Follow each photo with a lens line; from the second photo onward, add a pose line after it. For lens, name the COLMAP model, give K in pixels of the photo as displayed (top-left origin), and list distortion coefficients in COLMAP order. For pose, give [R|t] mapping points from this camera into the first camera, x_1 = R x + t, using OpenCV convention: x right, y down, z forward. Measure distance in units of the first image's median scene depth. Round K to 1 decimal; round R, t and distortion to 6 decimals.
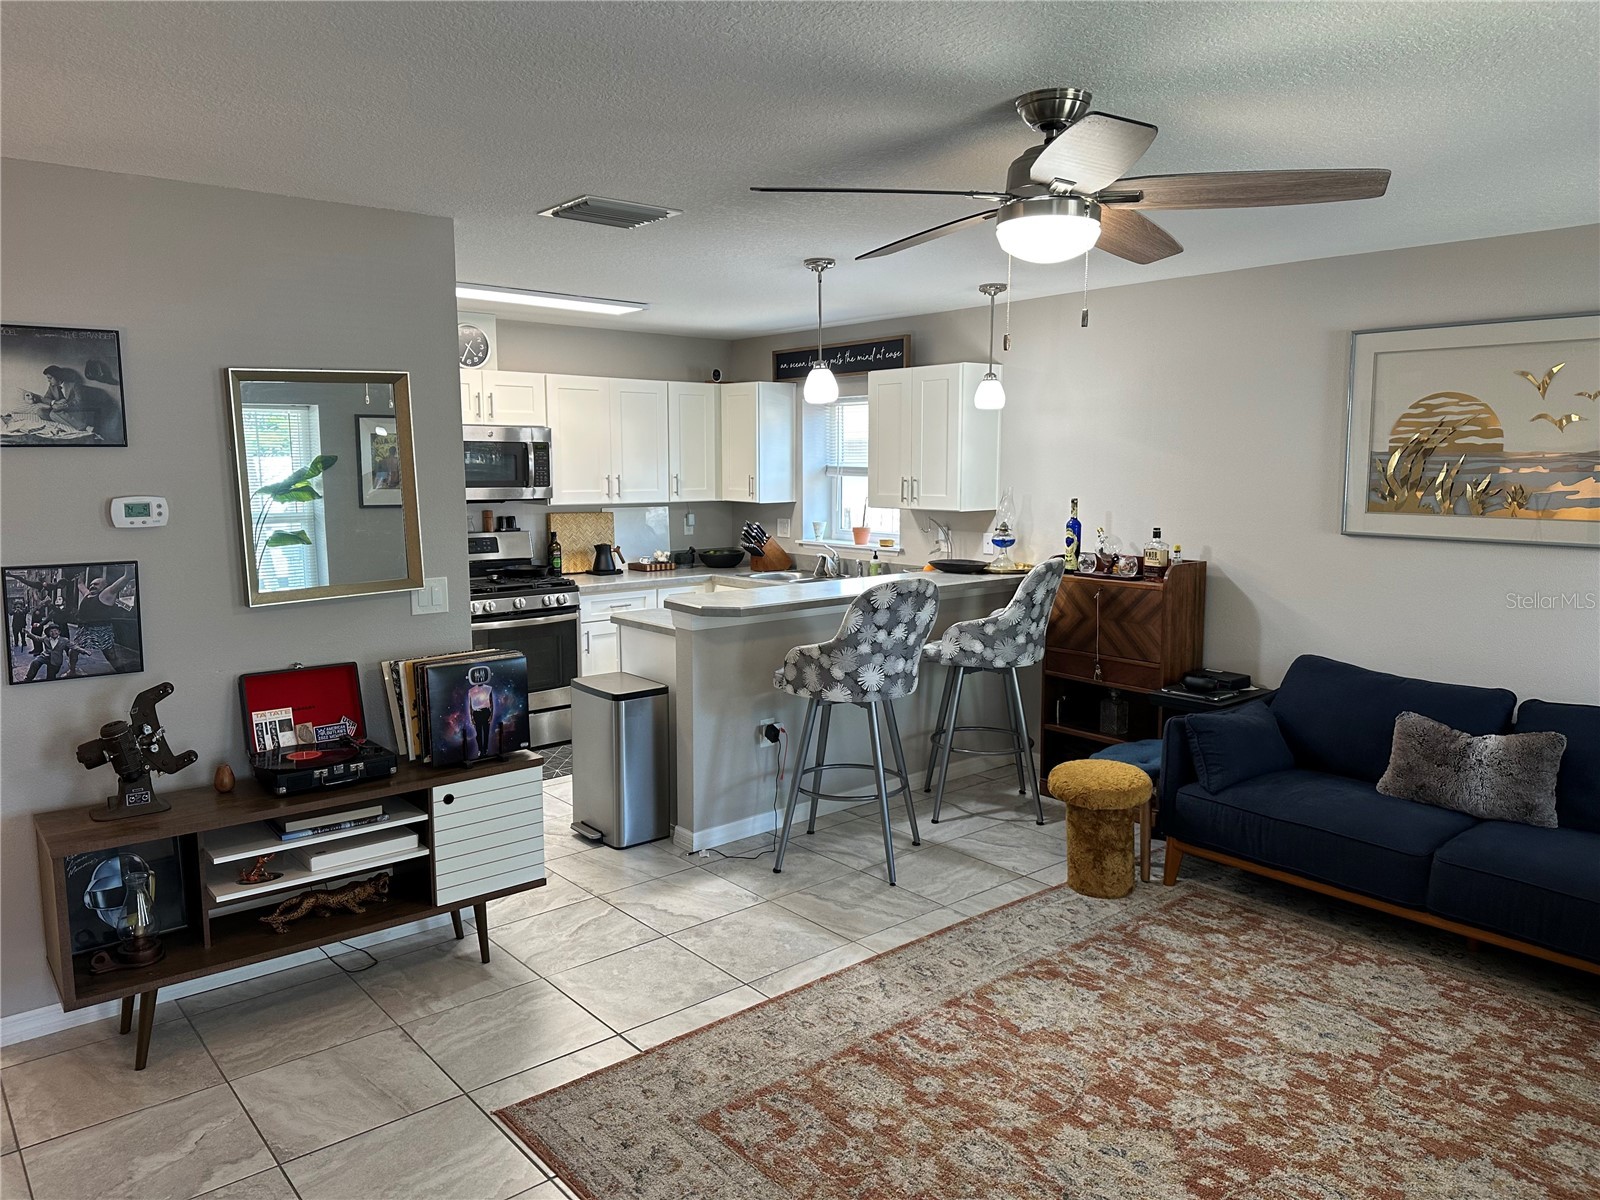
lens RADIAL K [[1129.6, 0, 798.6], [0, 1129.6, 584.2], [0, 0, 1]] dist [0.063394, -0.074720]
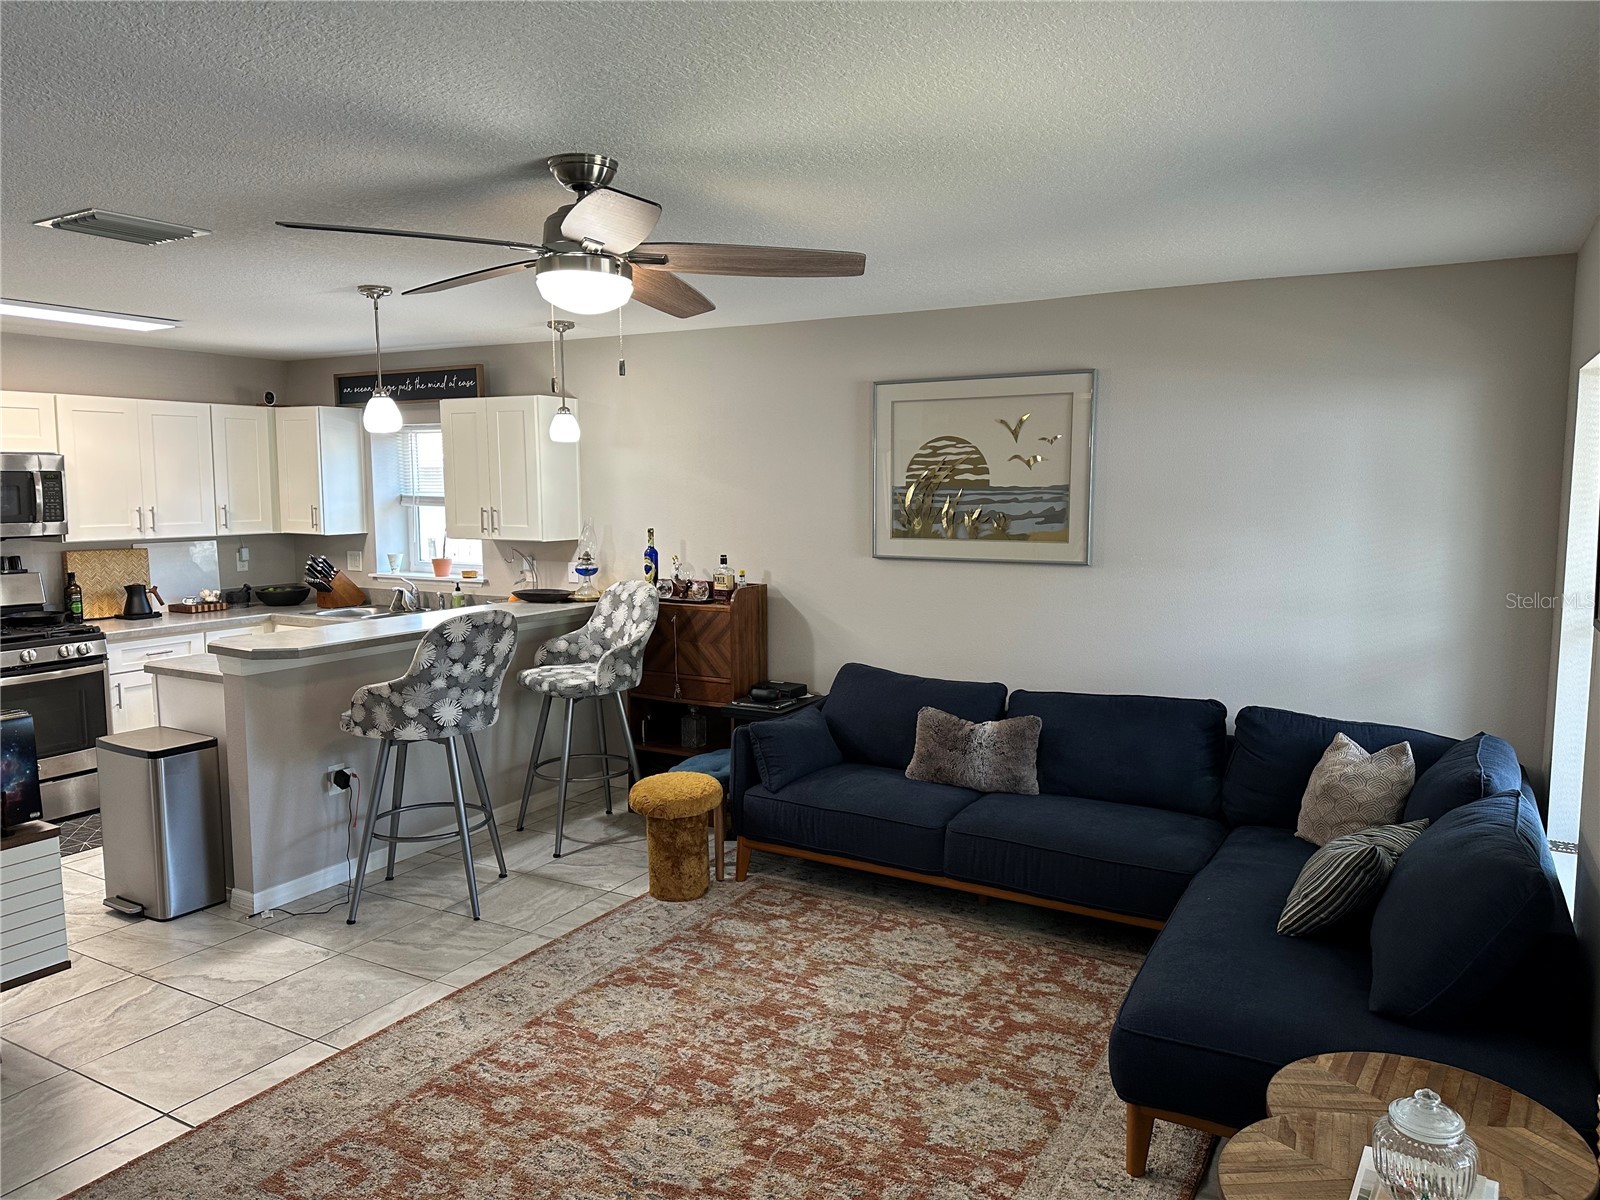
lens RADIAL K [[1126.9, 0, 800.0], [0, 1126.9, 600.0], [0, 0, 1]] dist [0.132662, -0.210578]
pose [[0.940319, -0.036287, 0.338353, 0.023569], [0.039323, 0.999224, -0.002121, -0.001459], [-0.338014, 0.015299, 0.941017, -0.054333]]
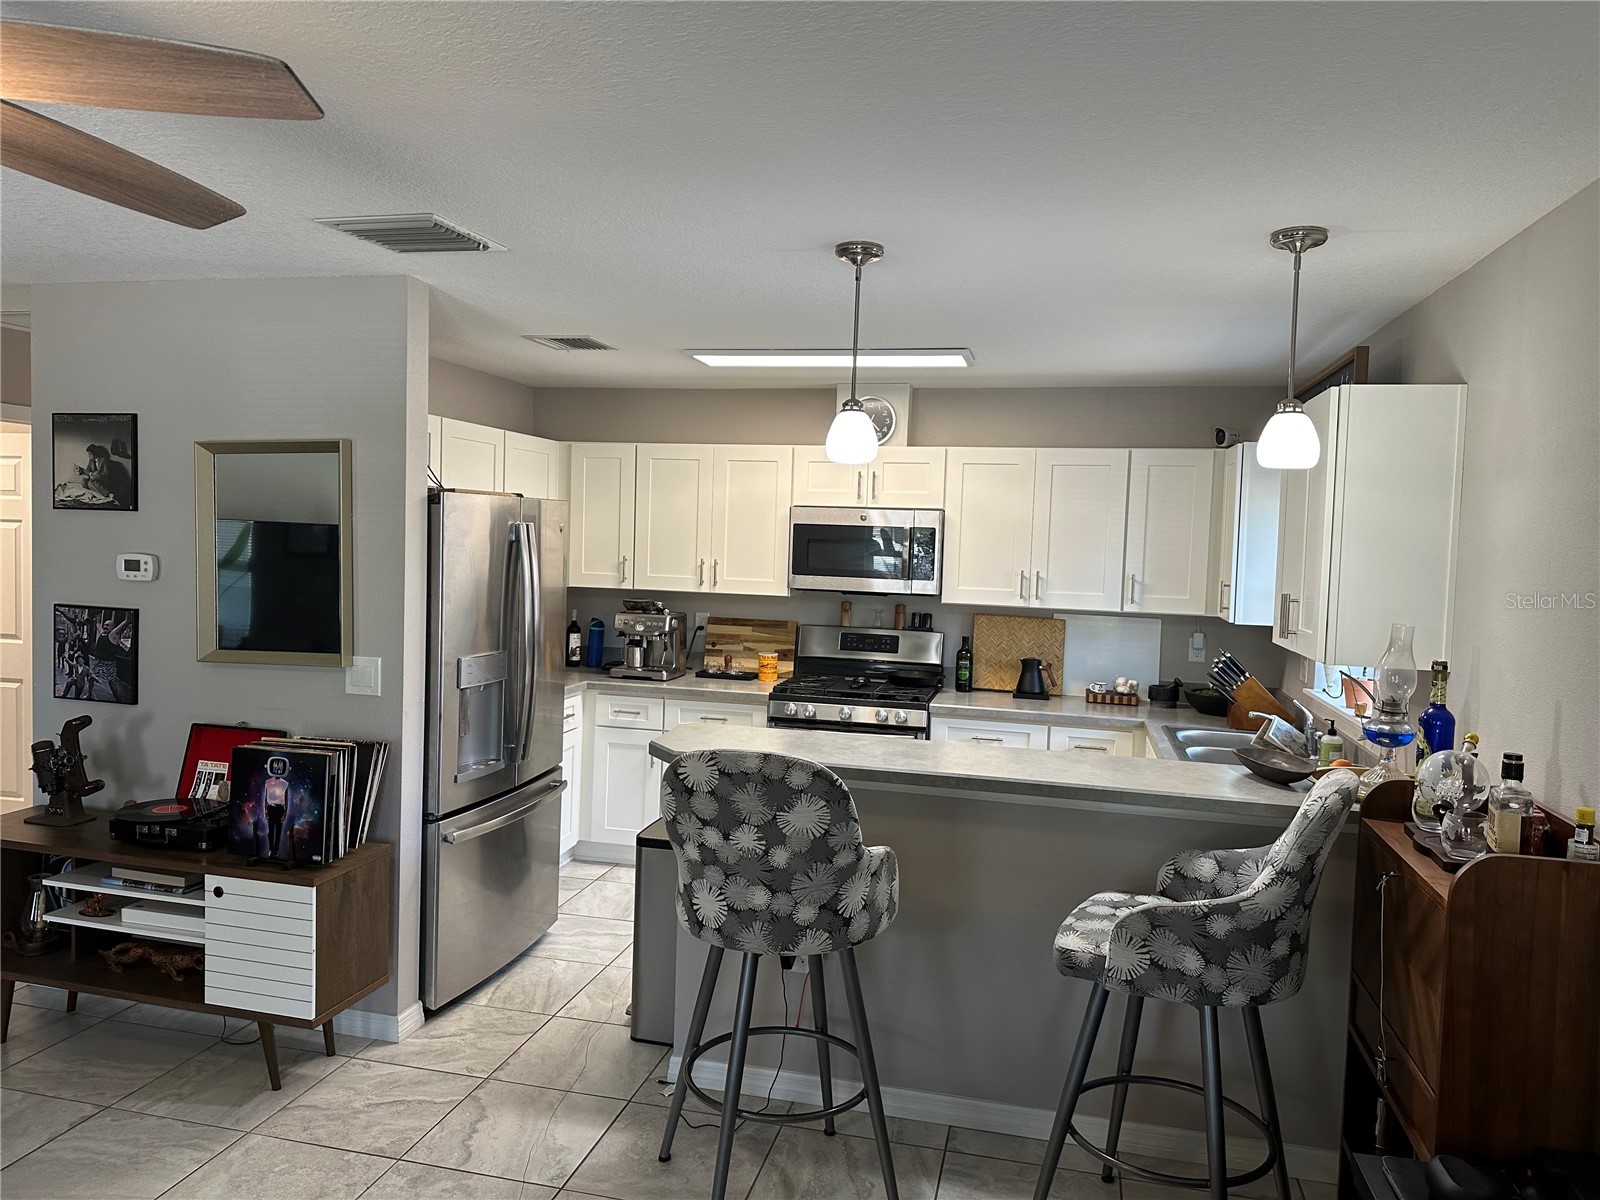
lens RADIAL K [[1118.7, 0, 796.5], [0, 1118.7, 591.6], [0, 0, 1]] dist [0.069230, -0.082834]
pose [[0.581577, 0.061401, -0.811171, 0.676160], [-0.124381, 0.992135, -0.014077, -0.095539], [0.803926, 0.109081, 0.584640, 0.787012]]
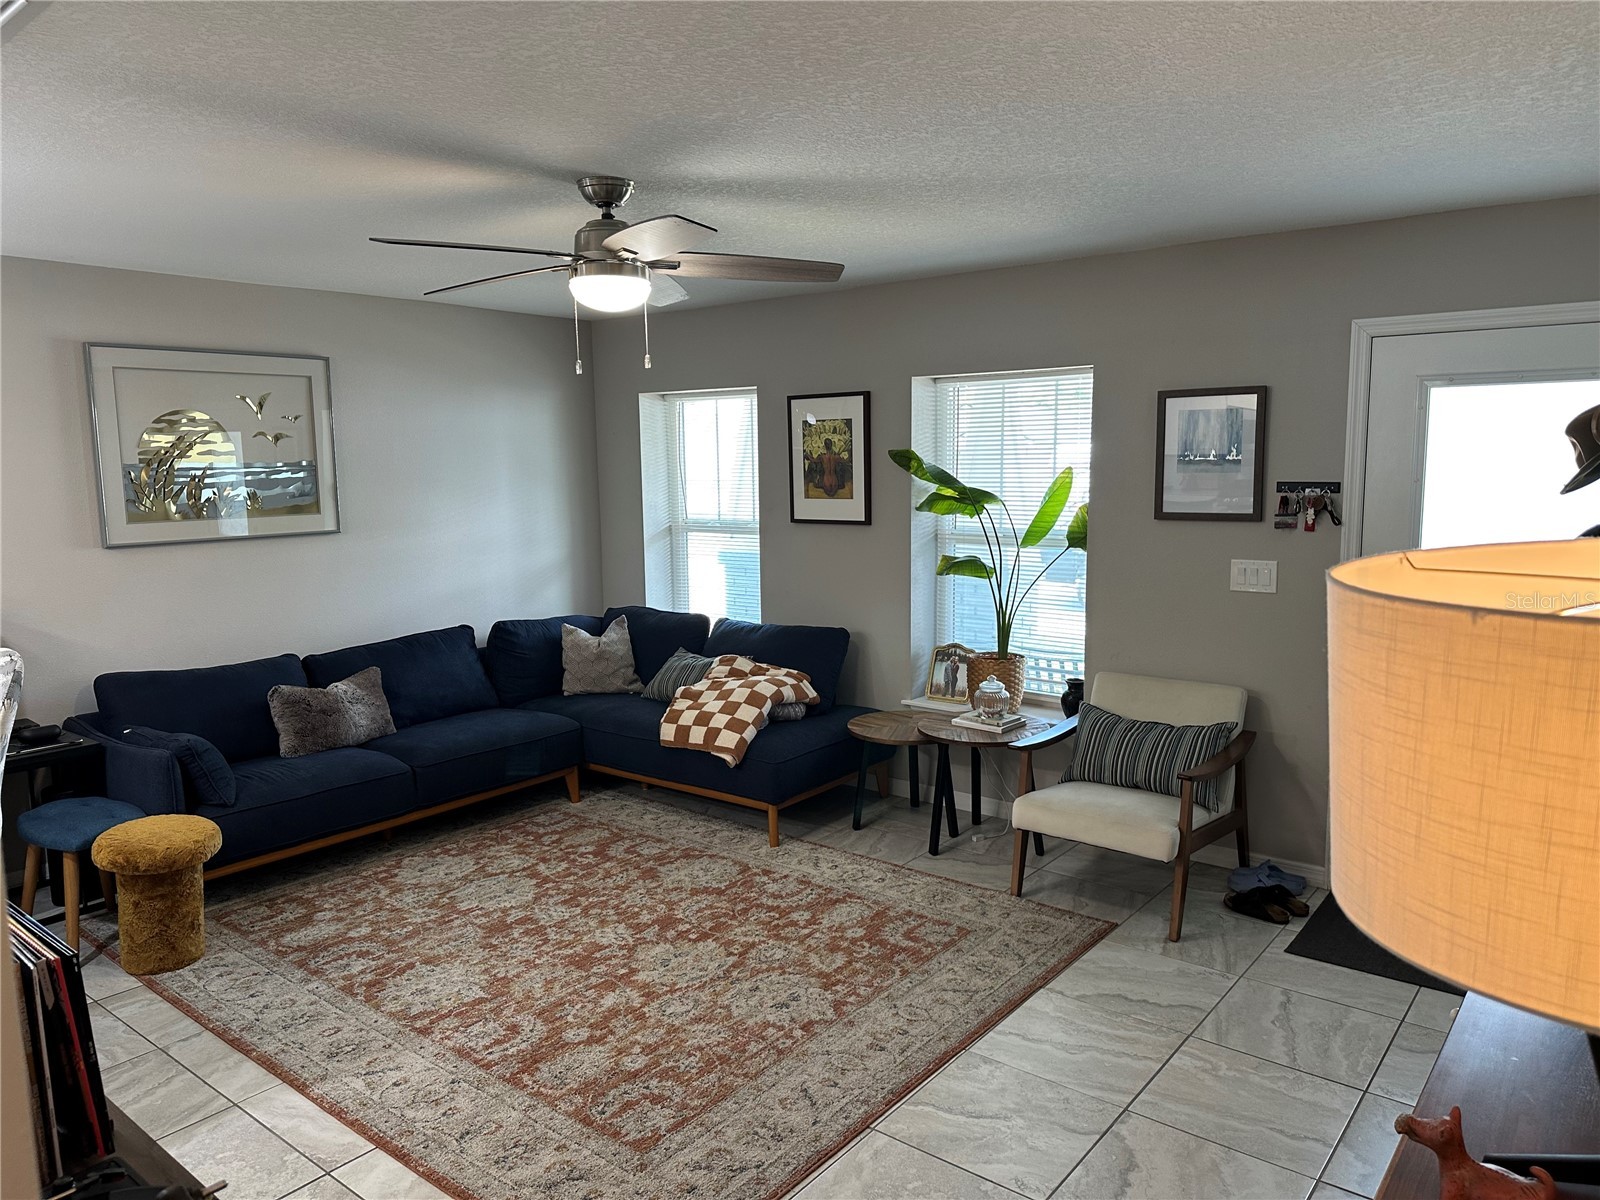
lens RADIAL K [[1118.8, 0, 800.0], [0, 1118.8, 600.0], [0, 0, 1]] dist [0.196256, -0.303524]
pose [[-0.192704, -0.124081, 0.973380, -0.787925], [0.126161, 0.980607, 0.149979, -0.093121], [-0.973113, 0.151704, -0.173313, 0.757872]]
